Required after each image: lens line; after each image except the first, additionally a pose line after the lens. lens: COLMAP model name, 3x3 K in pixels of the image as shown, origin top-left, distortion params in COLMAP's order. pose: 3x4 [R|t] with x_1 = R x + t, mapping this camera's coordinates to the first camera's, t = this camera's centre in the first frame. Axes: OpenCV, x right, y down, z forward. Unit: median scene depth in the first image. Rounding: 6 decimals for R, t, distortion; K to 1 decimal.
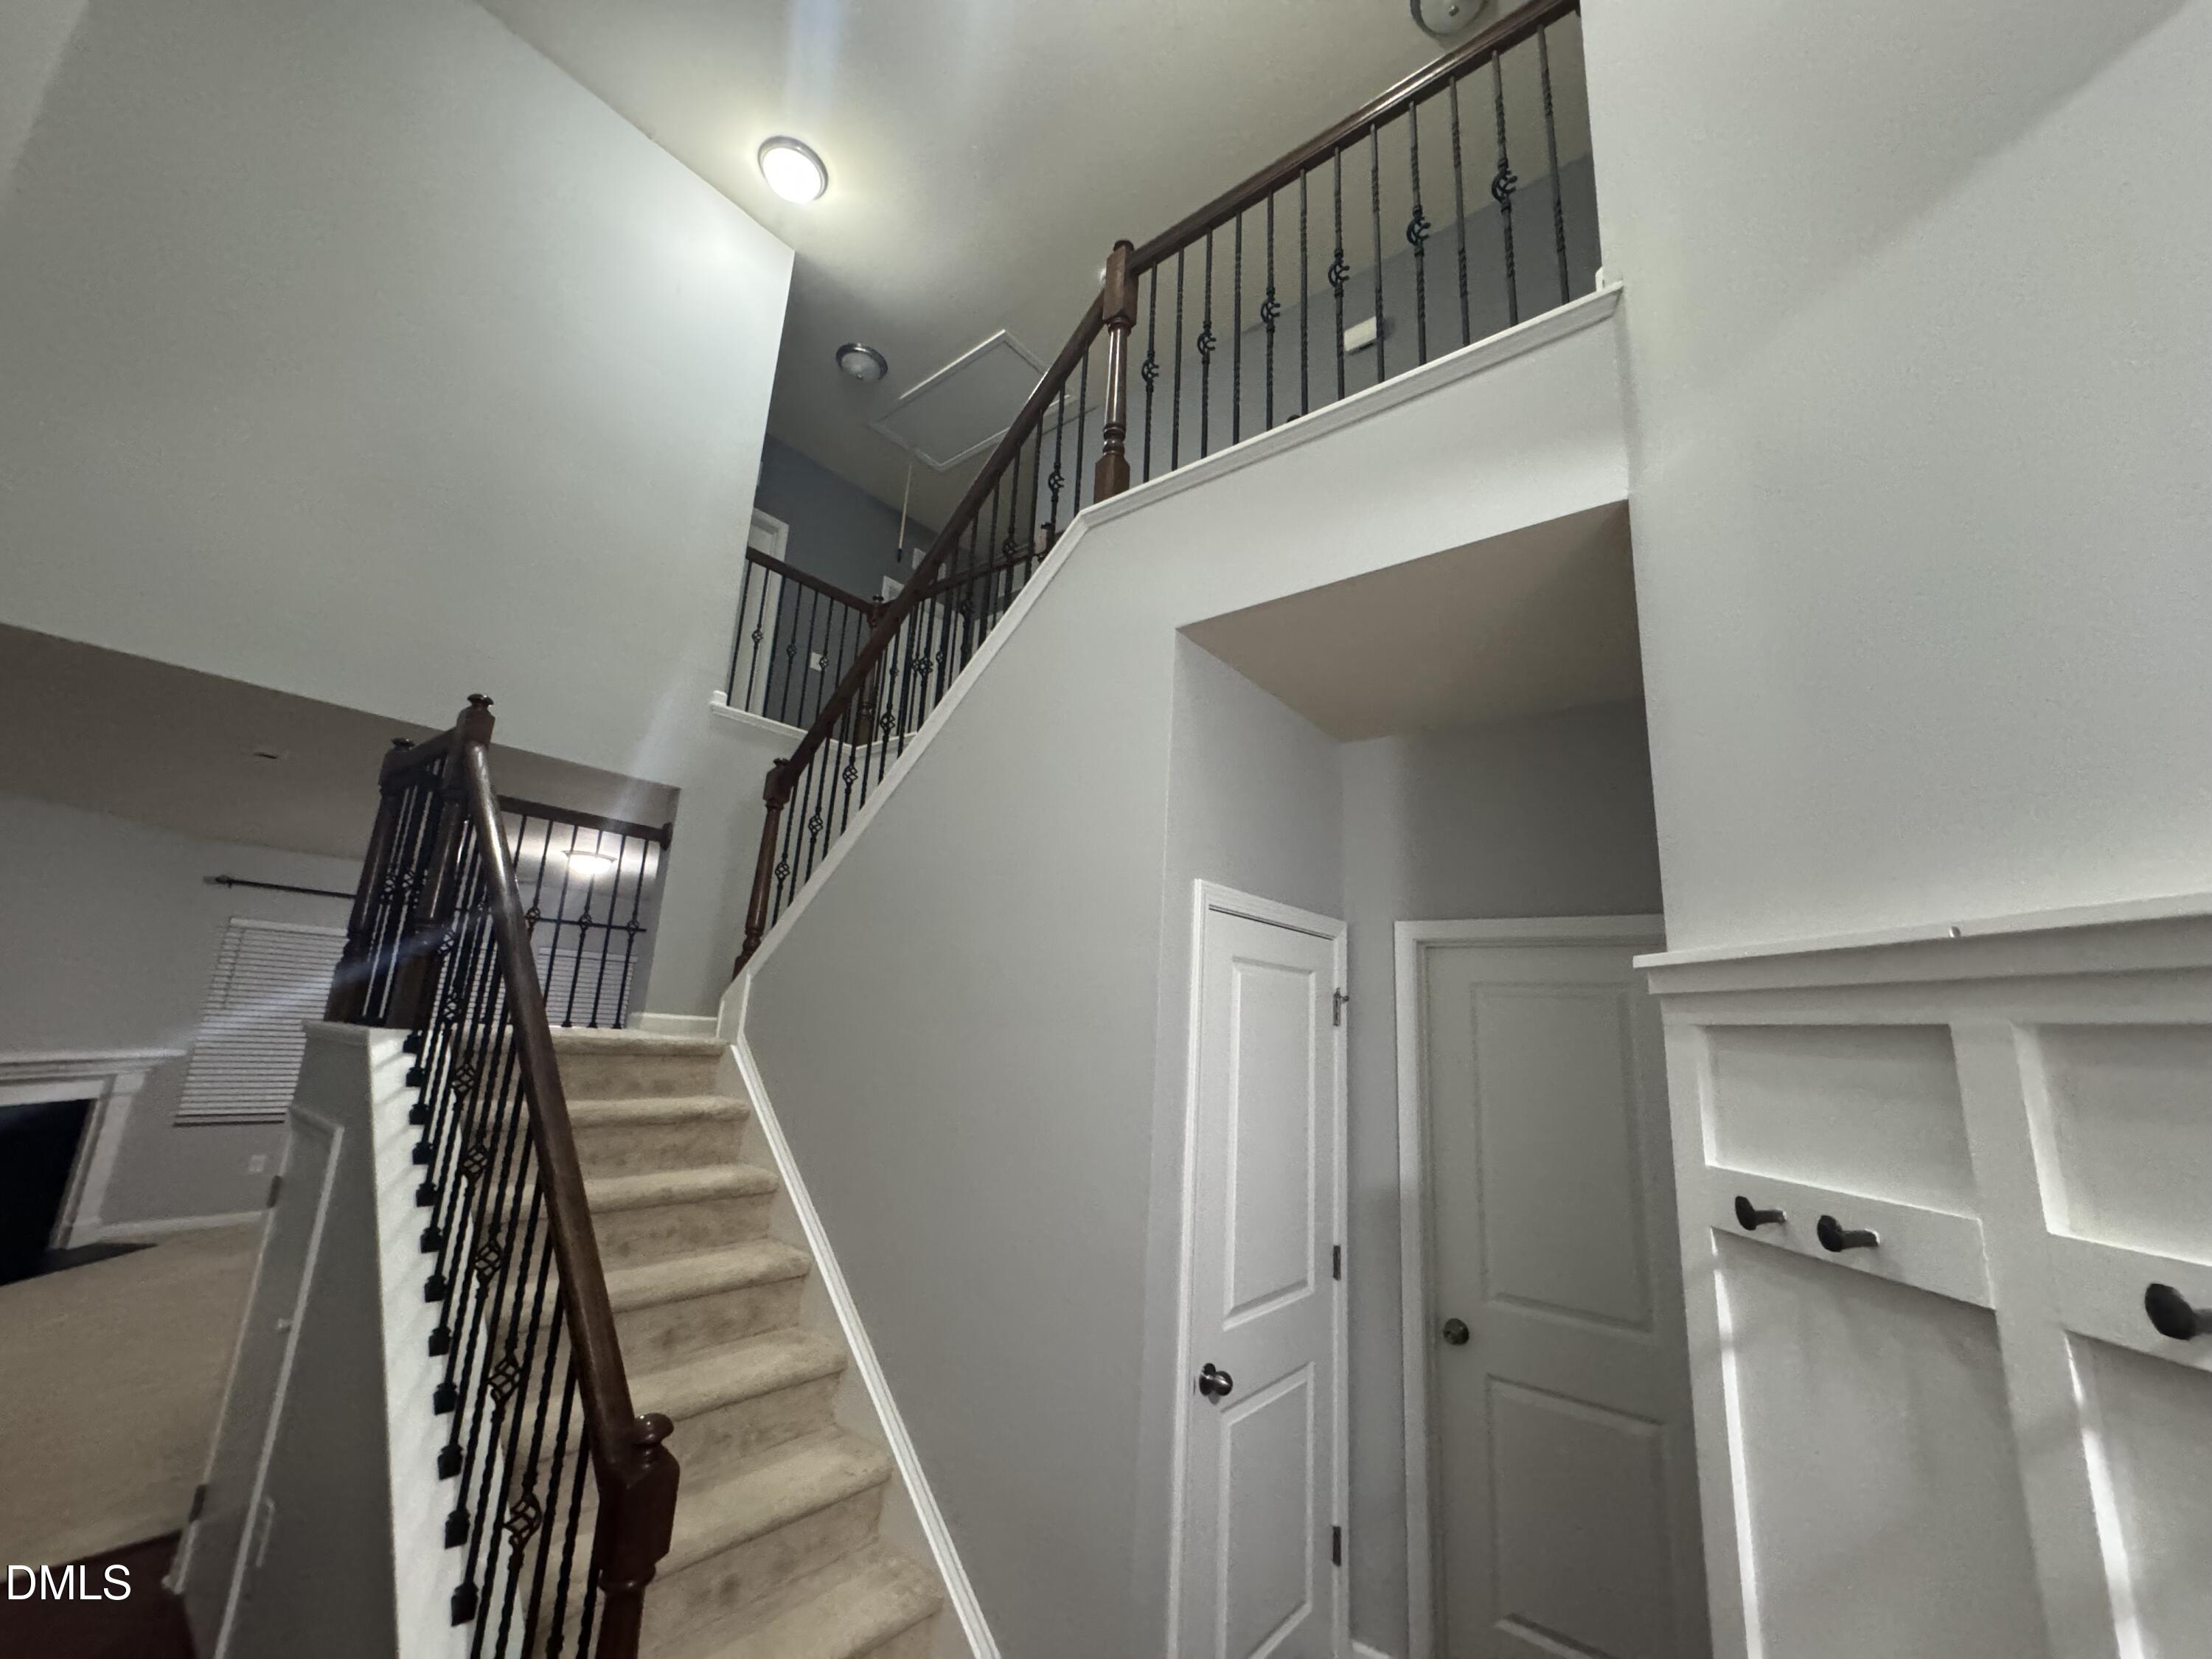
lens RADIAL K [[878.3, 0, 1106.0], [0, 878.3, 837.0], [0, 0, 1]] dist [-0.001142, 0.000648]
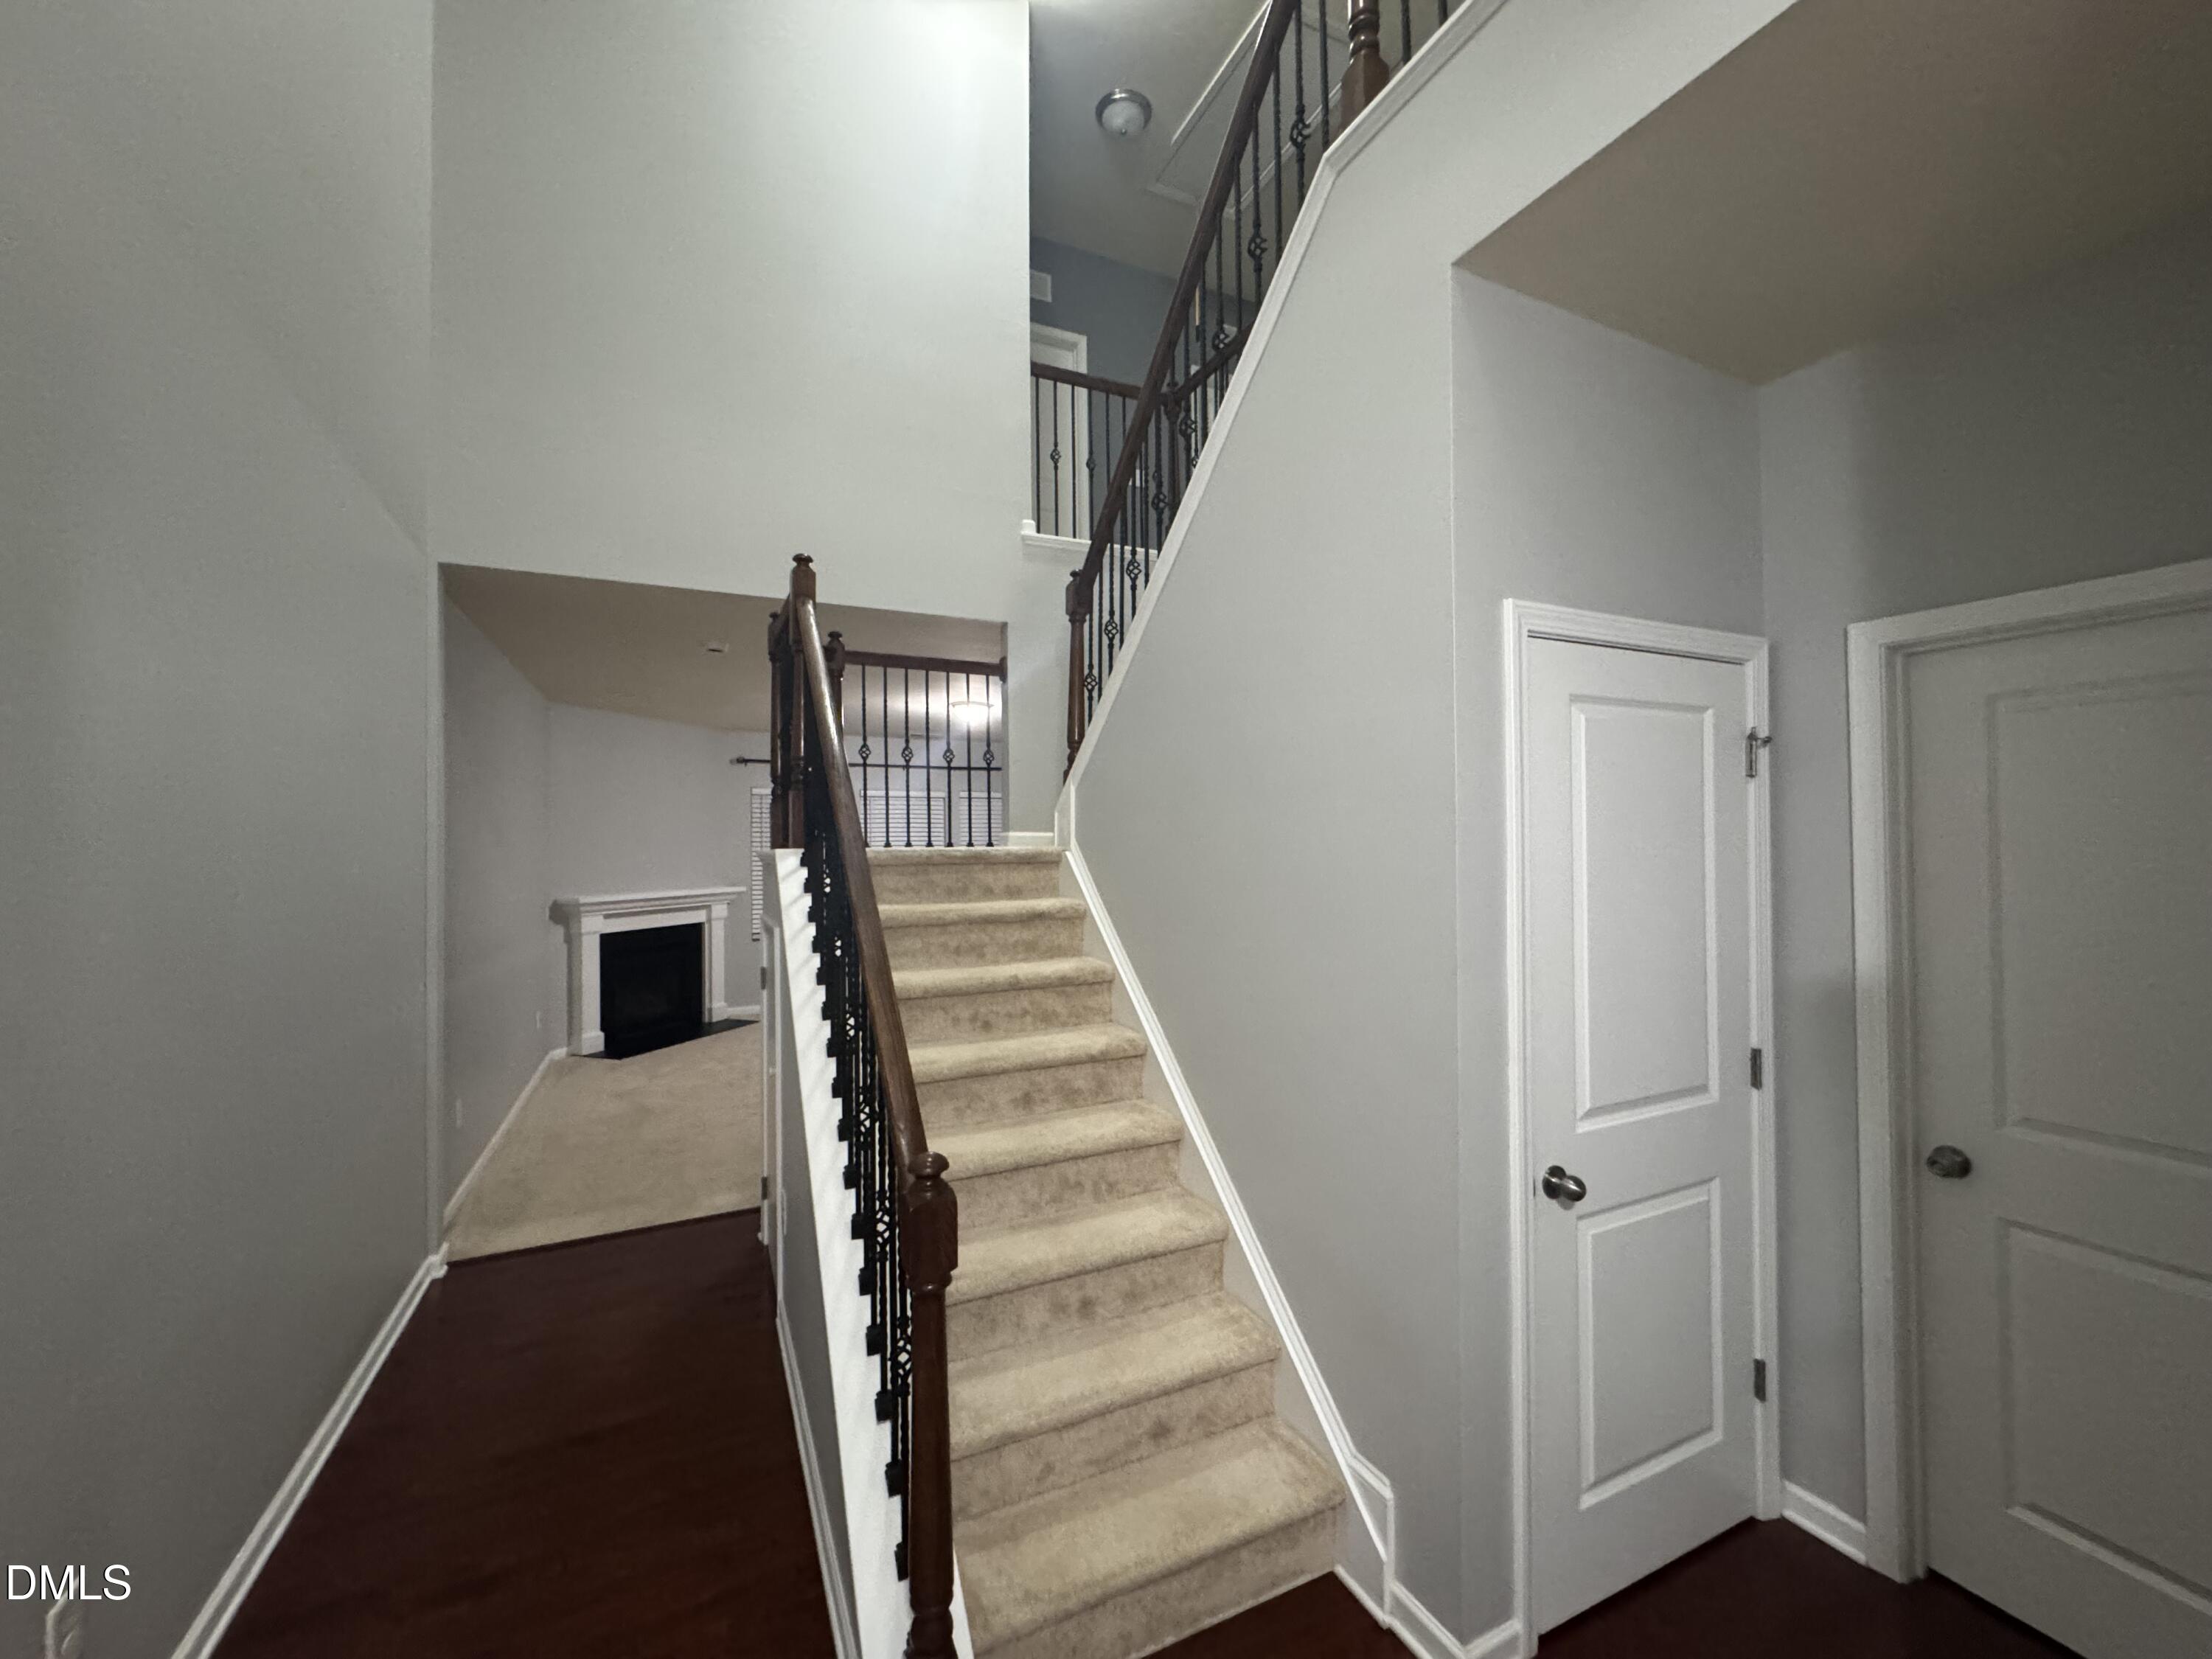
lens RADIAL K [[878.3, 0, 1105.2], [0, 878.3, 833.2], [0, 0, 1]] dist [-0.001142, 0.000648]
pose [[0.900461, -0.065899, -0.429915, 0.091505], [0.148646, 0.975564, 0.161801, 0.062744], [0.408746, -0.209601, 0.888253, 0.100669]]
